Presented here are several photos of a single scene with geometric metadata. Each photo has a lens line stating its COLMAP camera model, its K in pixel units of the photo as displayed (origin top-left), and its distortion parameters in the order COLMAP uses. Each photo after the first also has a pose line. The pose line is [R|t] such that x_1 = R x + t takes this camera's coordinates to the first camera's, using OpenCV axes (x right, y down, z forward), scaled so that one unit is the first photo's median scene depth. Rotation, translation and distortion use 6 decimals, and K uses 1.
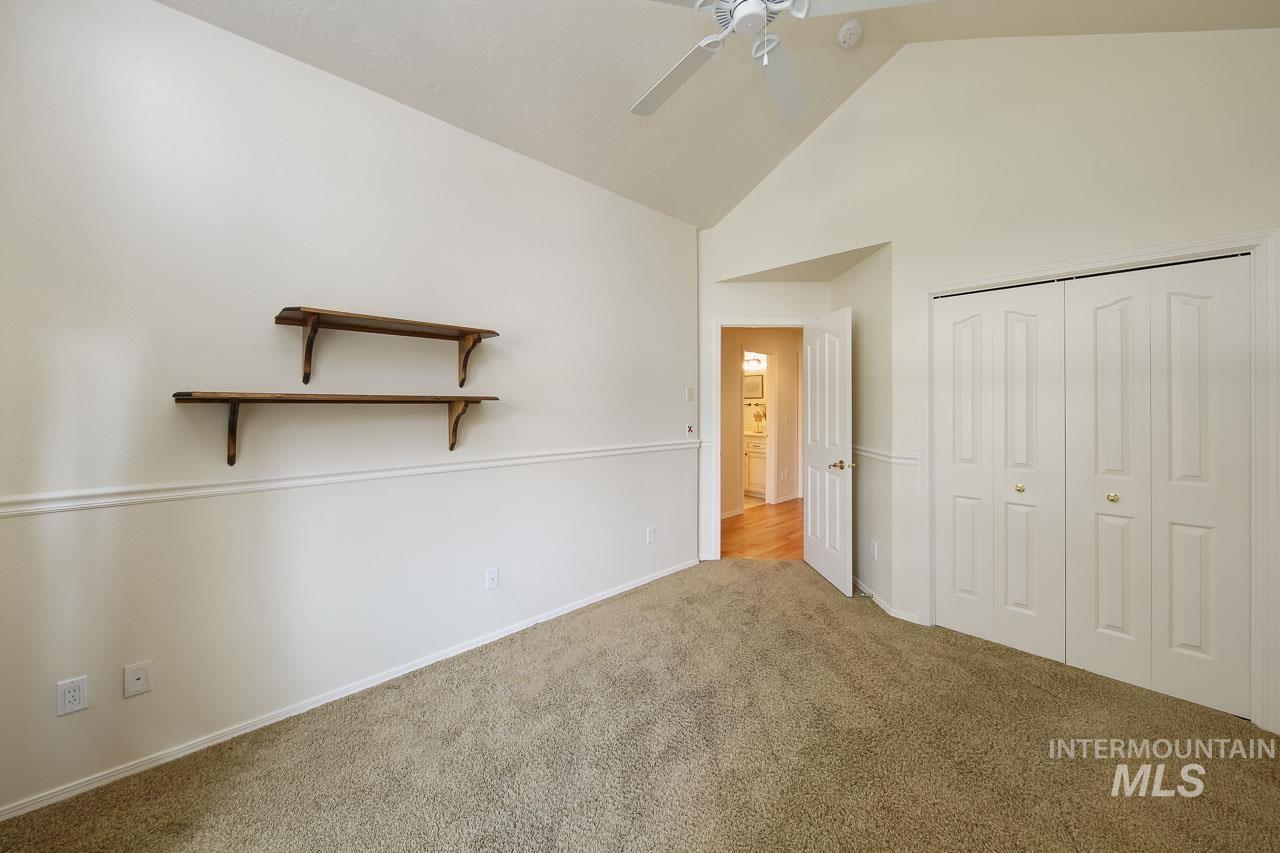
lens RADIAL K [[463.7, 0, 642.9], [0, 463.7, 401.2], [0, 0, 1]] dist [-0.001109, -0.000321]
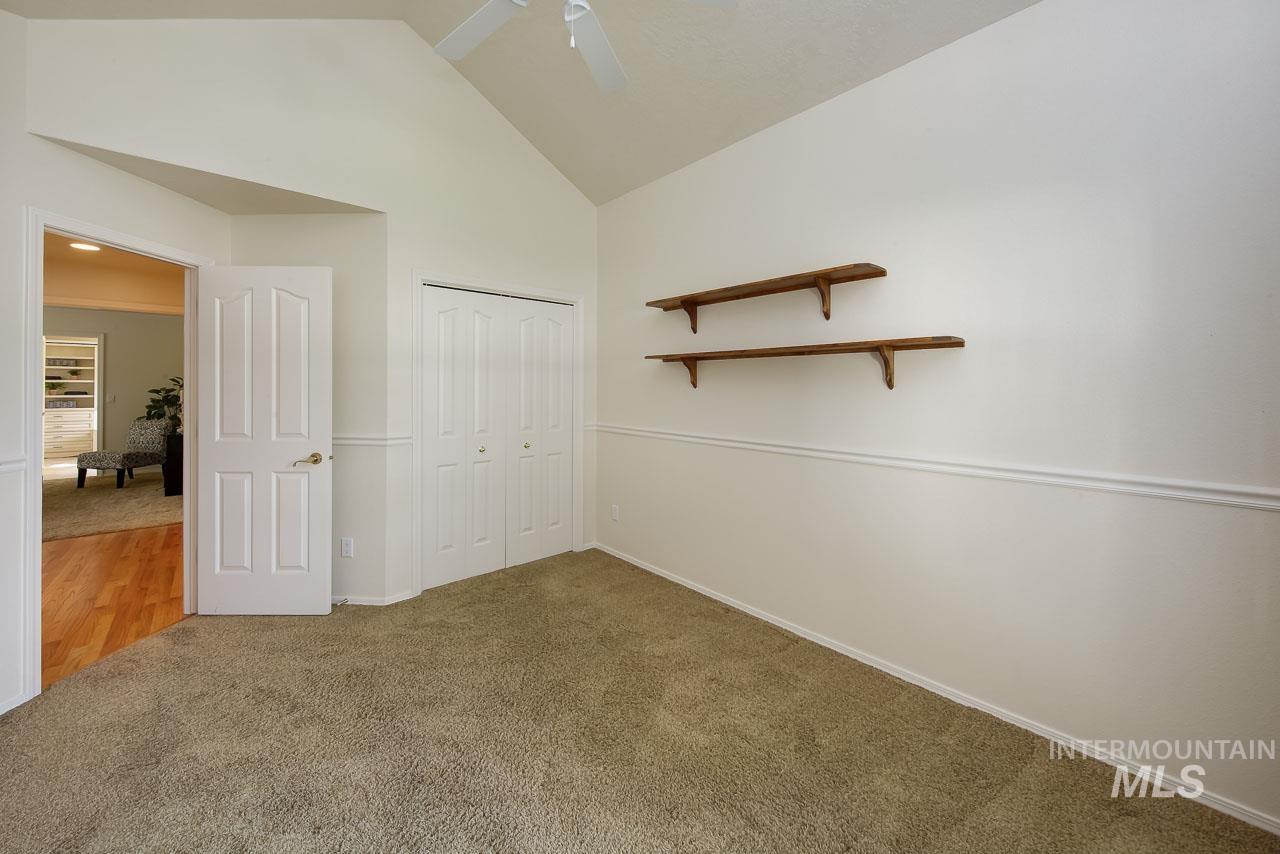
lens RADIAL K [[463.7, 0, 643.7], [0, 463.7, 386.0], [0, 0, 1]] dist [-0.001109, -0.000321]
pose [[0.035225, -0.001799, 0.999378, -0.400216], [-0.006722, 0.999975, 0.002037, 0.005588], [-0.999357, -0.006789, 0.035212, 0.439697]]
